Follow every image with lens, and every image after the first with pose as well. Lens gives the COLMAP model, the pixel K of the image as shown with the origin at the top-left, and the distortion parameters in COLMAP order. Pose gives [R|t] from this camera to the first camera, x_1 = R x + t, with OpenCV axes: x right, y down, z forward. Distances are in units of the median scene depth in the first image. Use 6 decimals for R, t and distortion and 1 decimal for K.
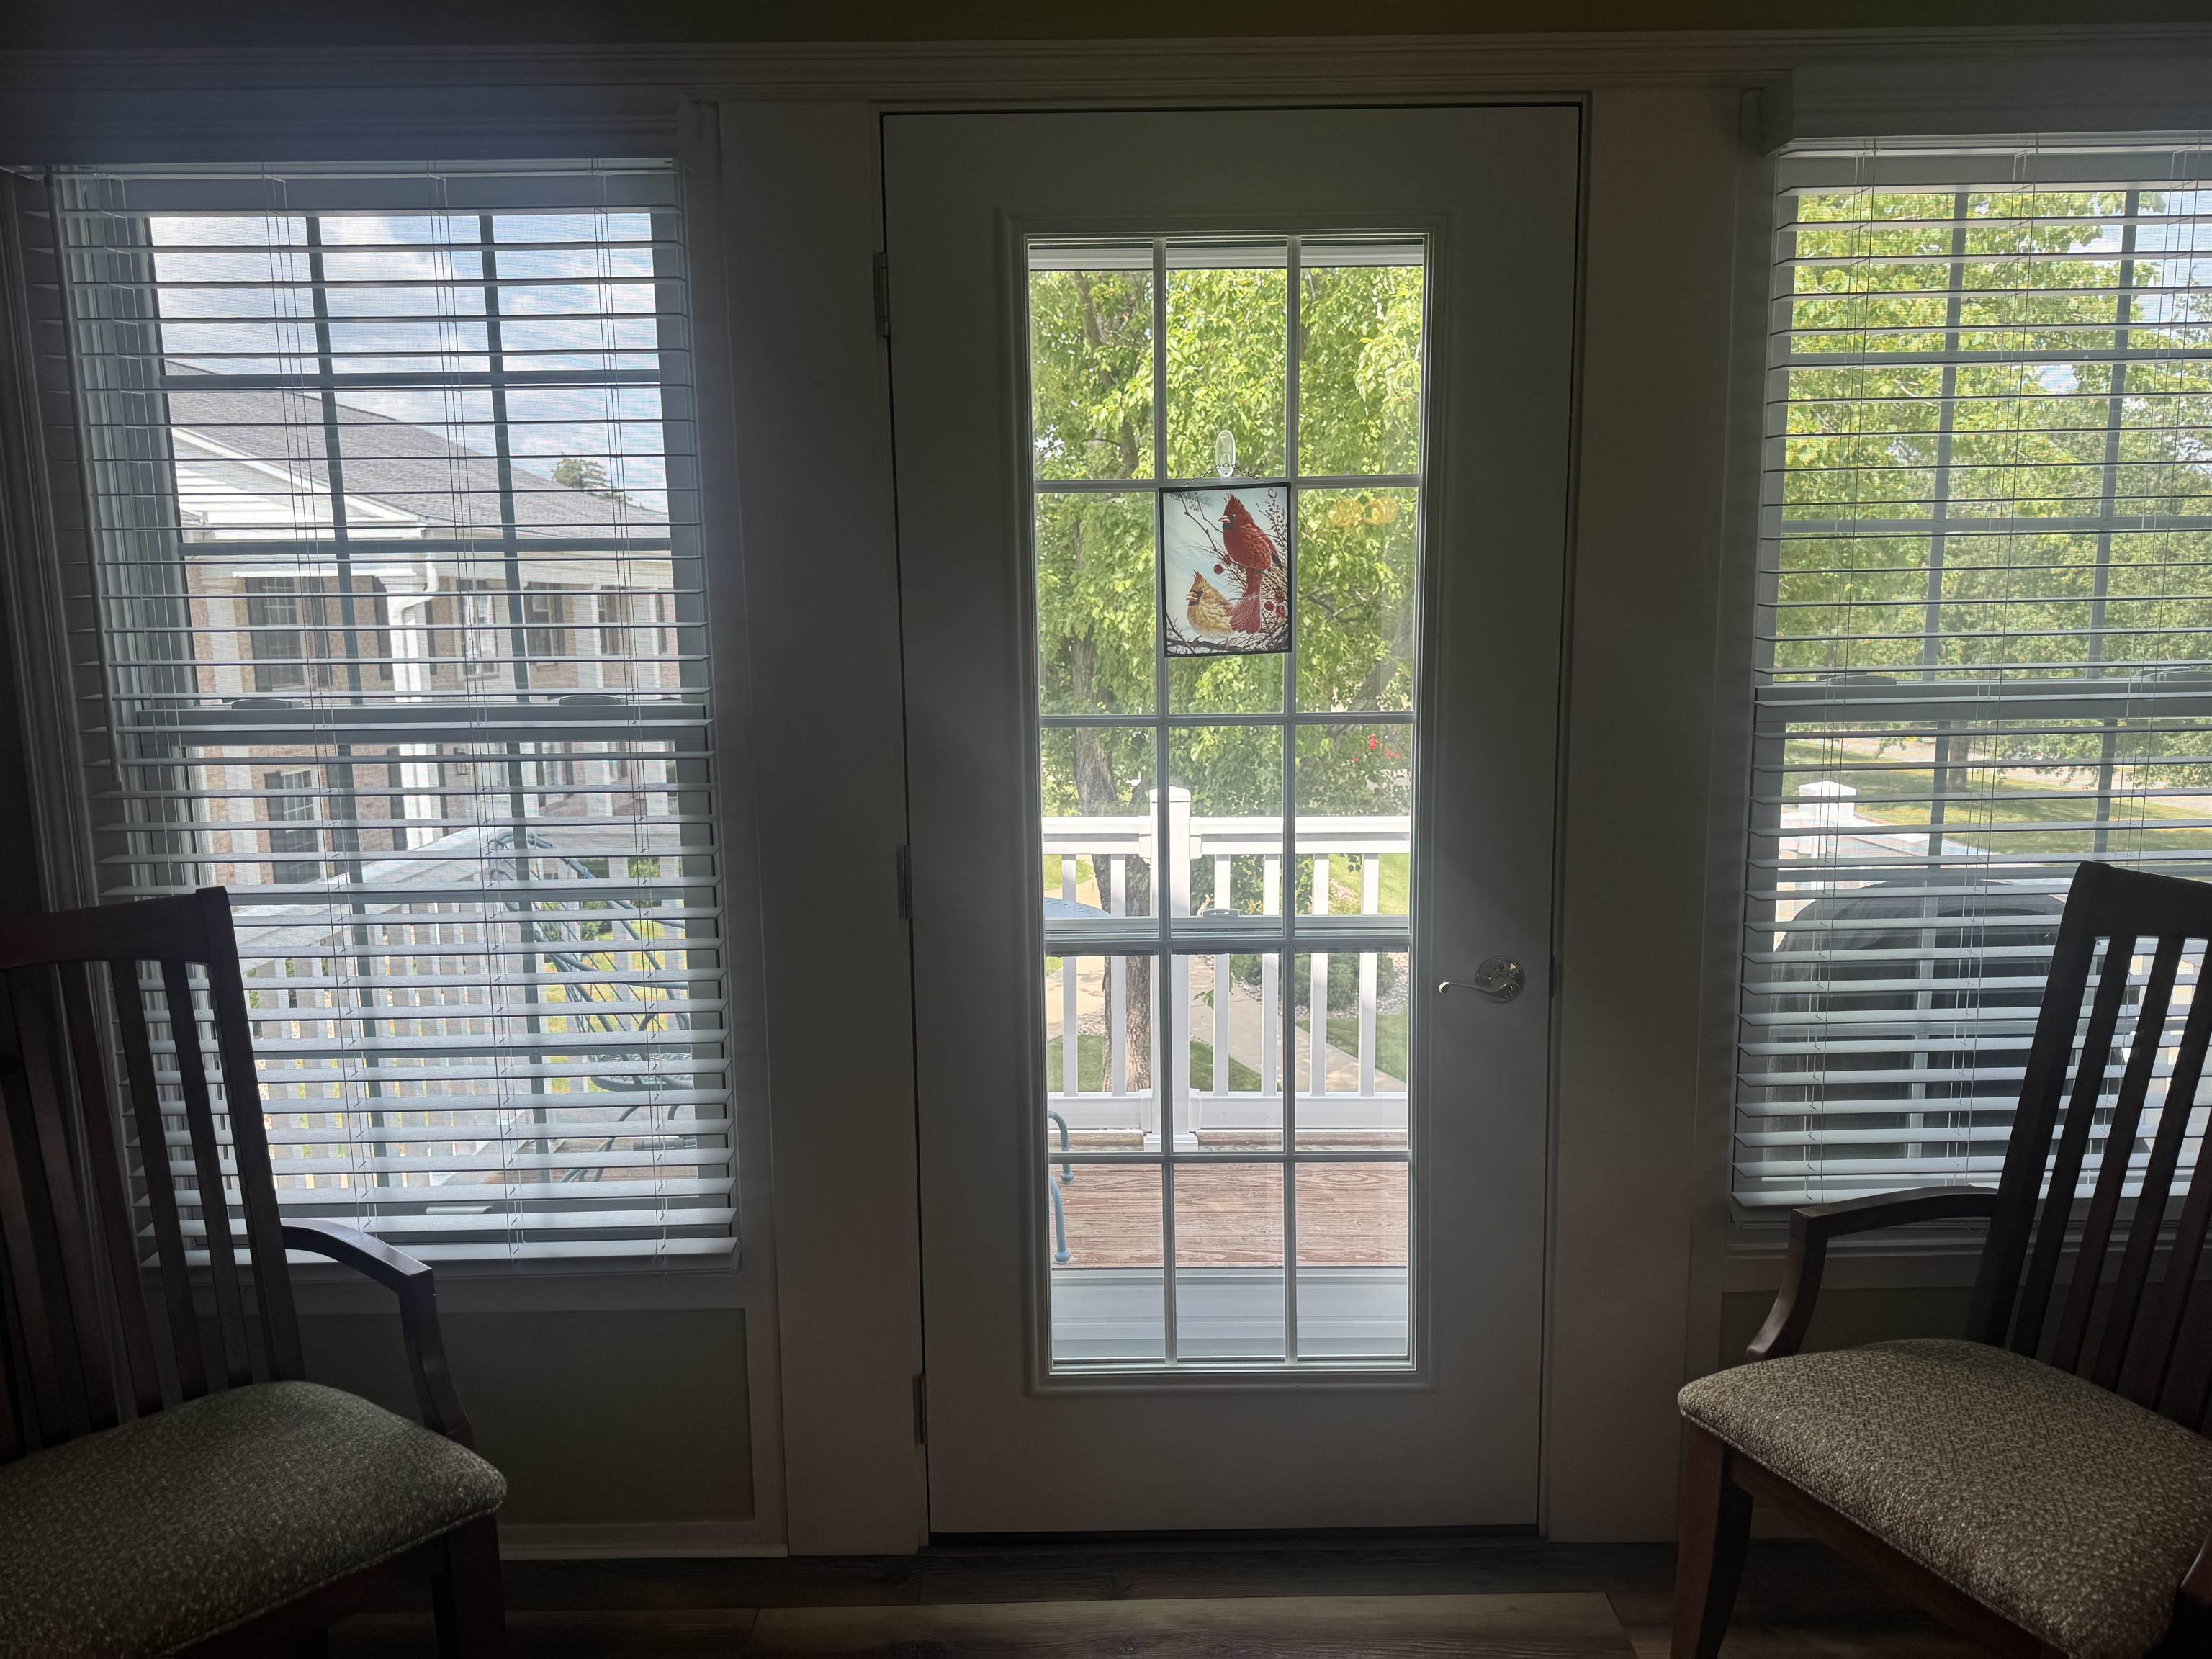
lens RADIAL K [[1573.5, 0, 1118.1], [0, 1573.5, 860.0], [0, 0, 1]] dist [0.030112, -0.019622]
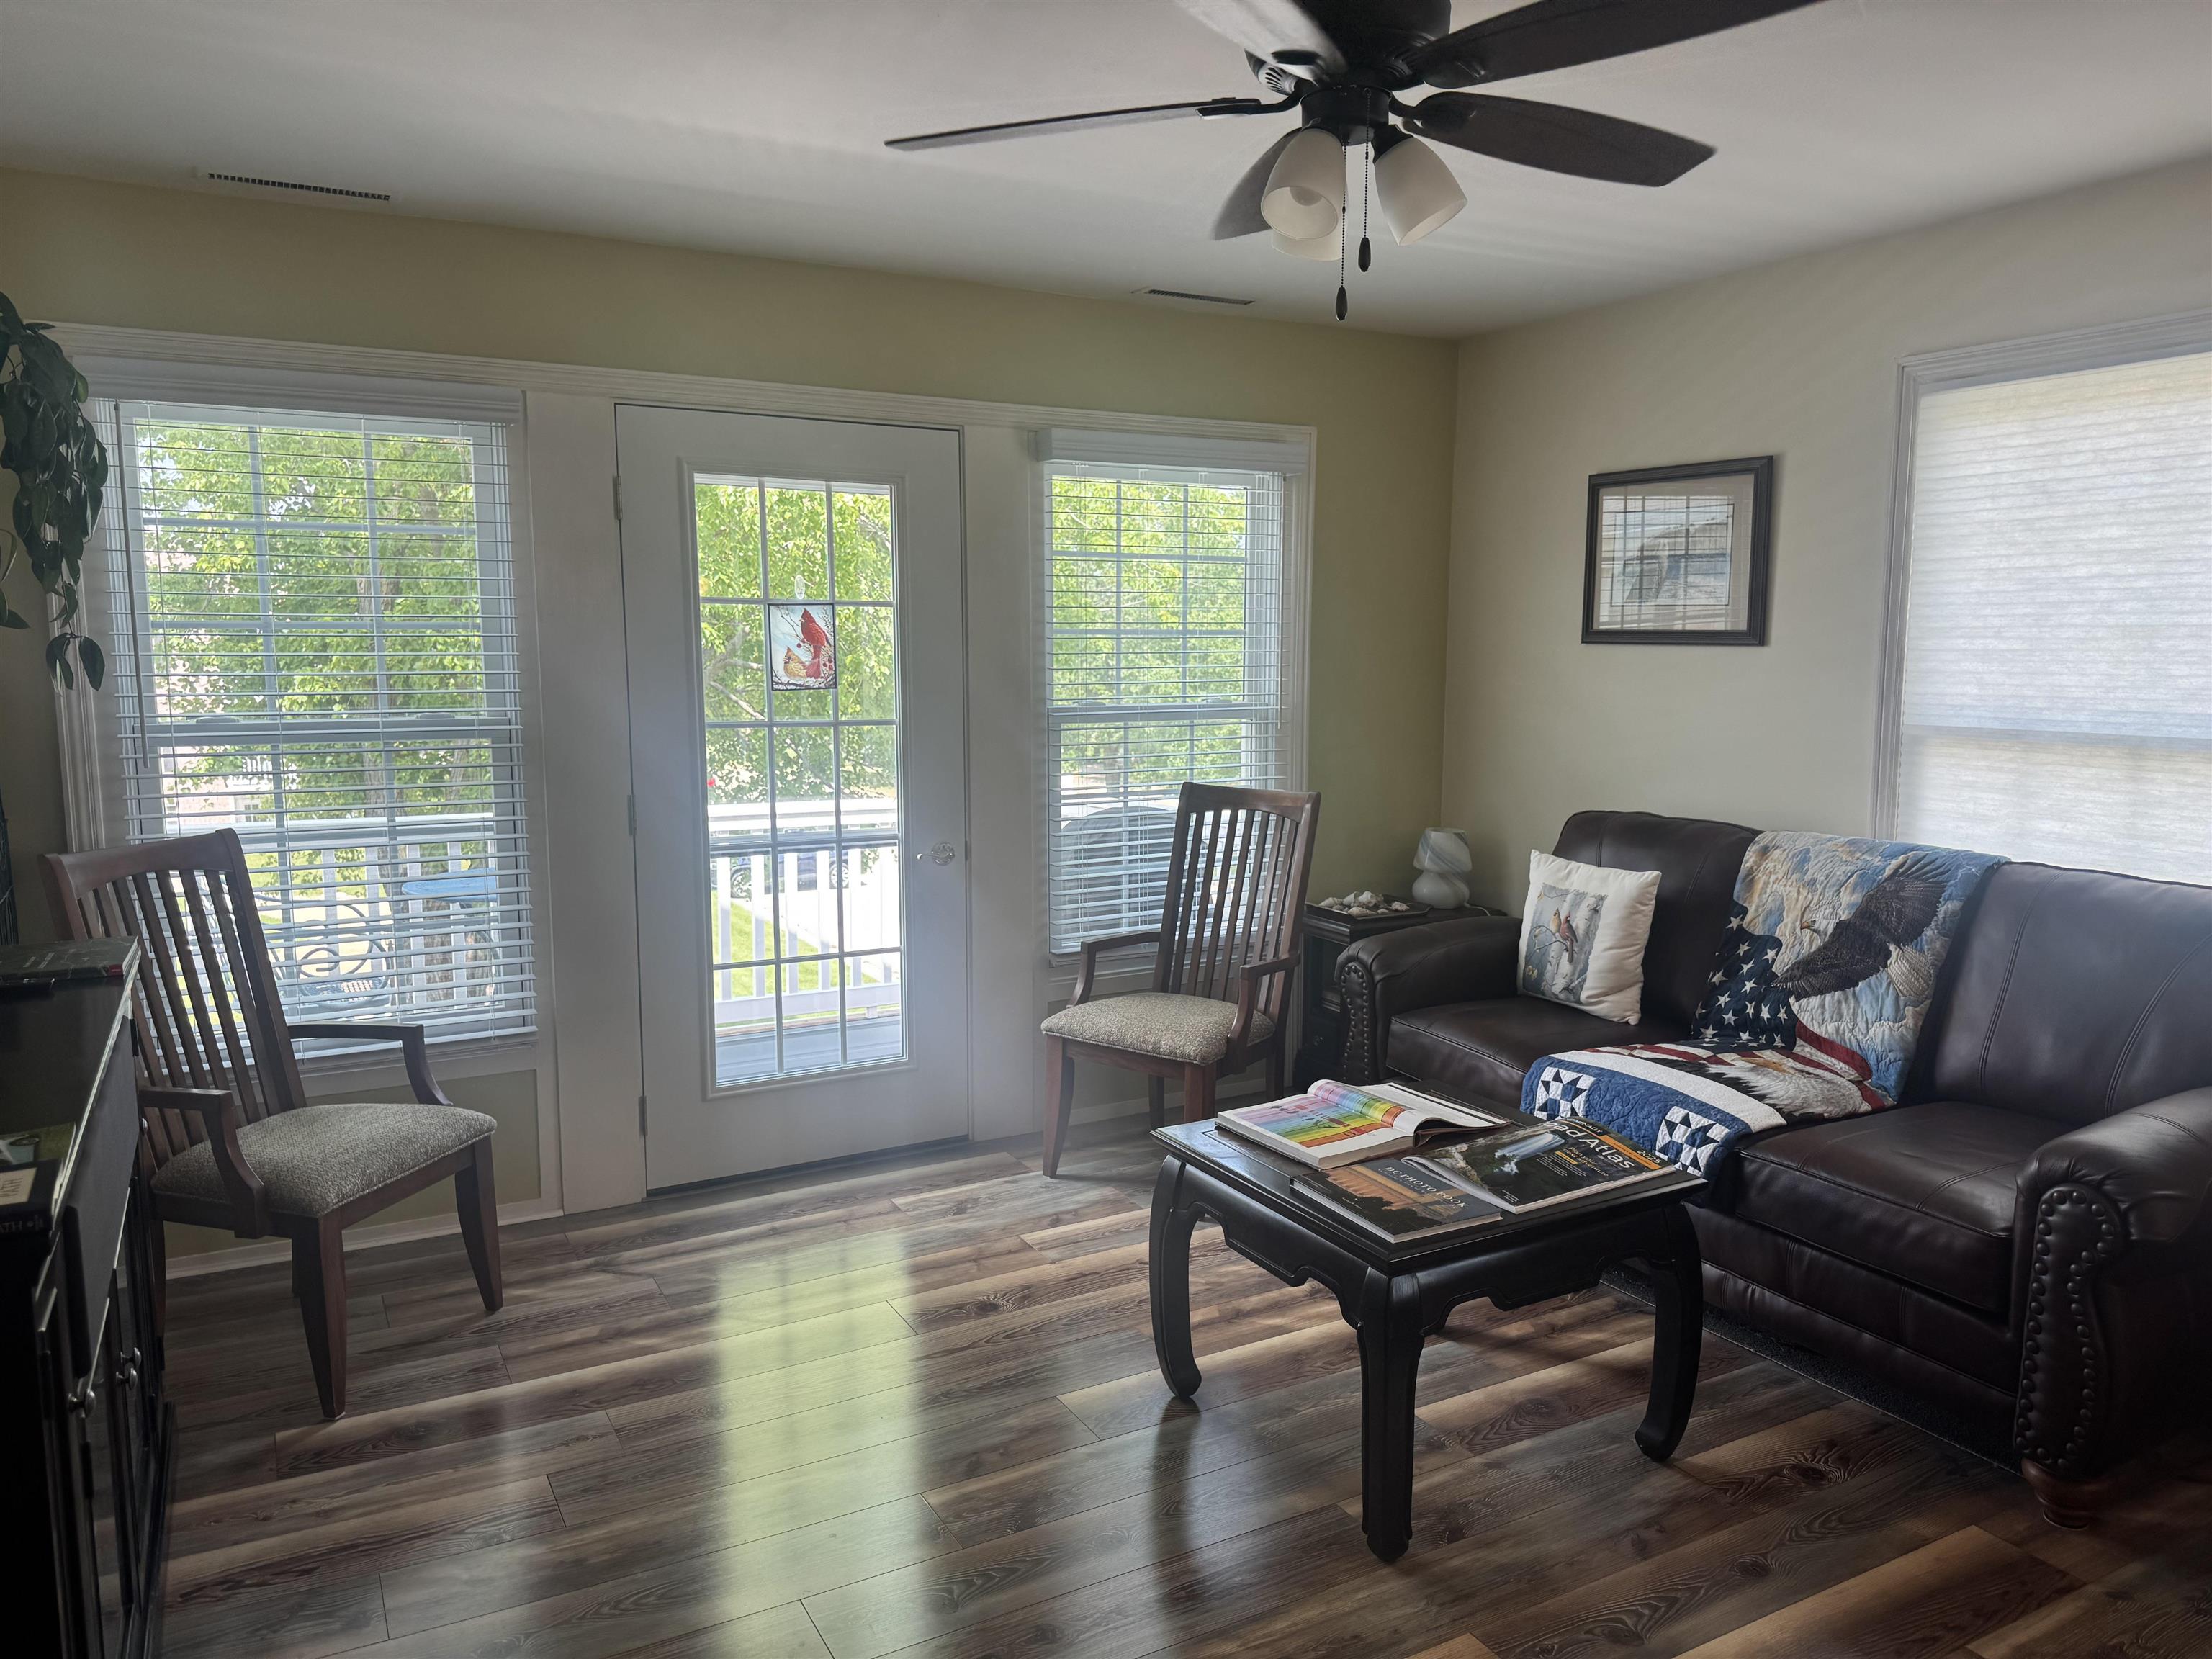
lens RADIAL K [[1573.5, 0, 1105.2], [0, 1573.5, 836.1], [0, 0, 1]] dist [0.030112, -0.019622]
pose [[0.866546, -0.037422, 0.497692, -0.579459], [0.052492, 0.998488, -0.016320, 0.098623], [-0.496329, 0.040267, 0.867200, -0.846237]]
